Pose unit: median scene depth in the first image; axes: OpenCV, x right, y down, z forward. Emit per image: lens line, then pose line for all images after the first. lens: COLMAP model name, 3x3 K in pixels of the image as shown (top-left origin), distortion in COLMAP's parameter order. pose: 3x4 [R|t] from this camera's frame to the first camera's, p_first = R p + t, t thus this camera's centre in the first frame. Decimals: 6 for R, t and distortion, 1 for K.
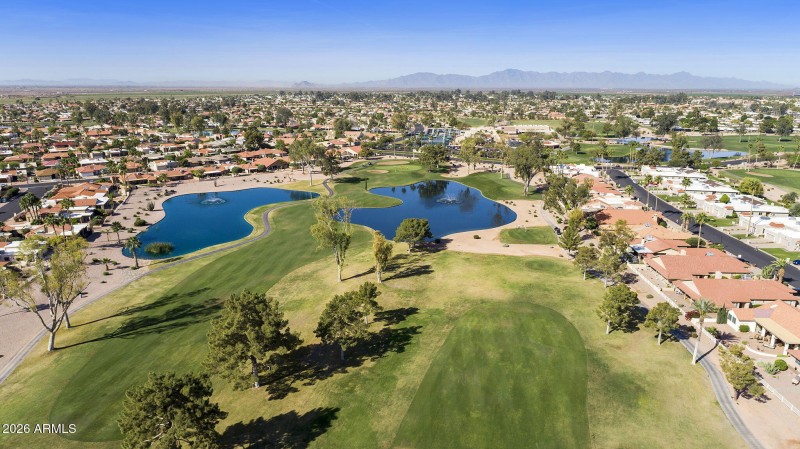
lens RADIAL K [[543.5, 0, 399.7], [0, 543.5, 222.1], [0, 0, 1]] dist [-0.011608, 0.008916]
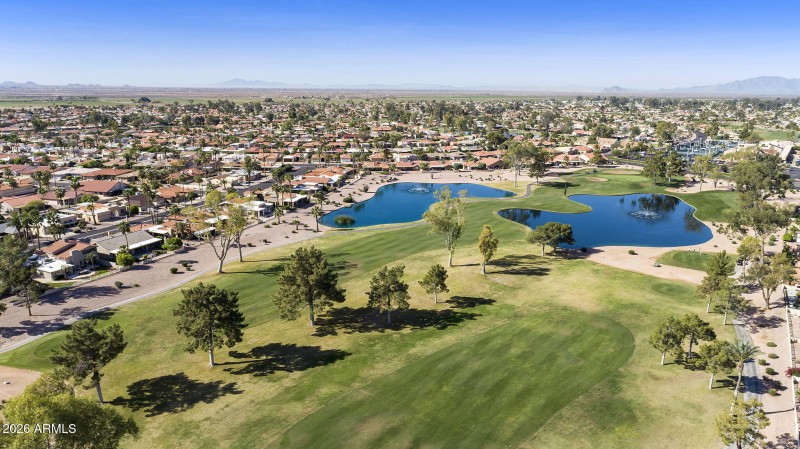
lens RADIAL K [[543.5, 0, 397.3], [0, 543.5, 228.1], [0, 0, 1]] dist [-0.011608, 0.008916]
pose [[0.856524, 0.132569, -0.498790, 0.165916], [-0.131421, 0.990613, 0.037608, 0.002667], [0.499094, 0.033339, 0.865906, -0.000098]]
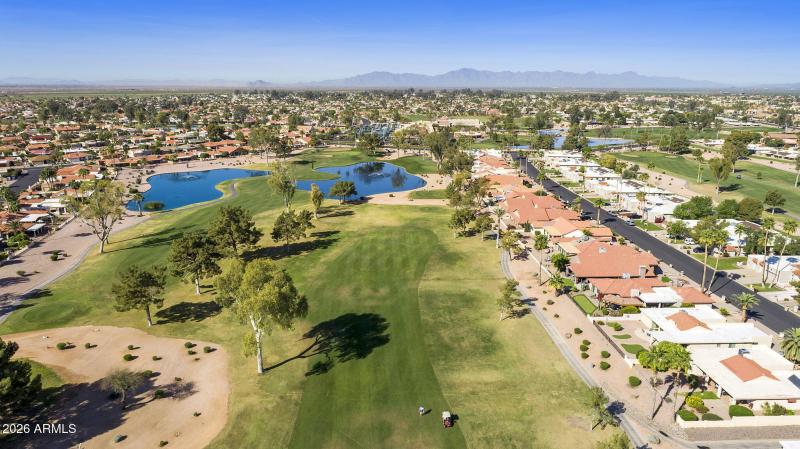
lens RADIAL K [[543.5, 0, 398.6], [0, 543.5, 223.4], [0, 0, 1]] dist [-0.011608, 0.008916]
pose [[0.997216, -0.018067, 0.072349, 0.038972], [0.017781, 0.999831, 0.004603, 0.059531], [-0.072420, -0.003304, 0.997369, -0.235596]]
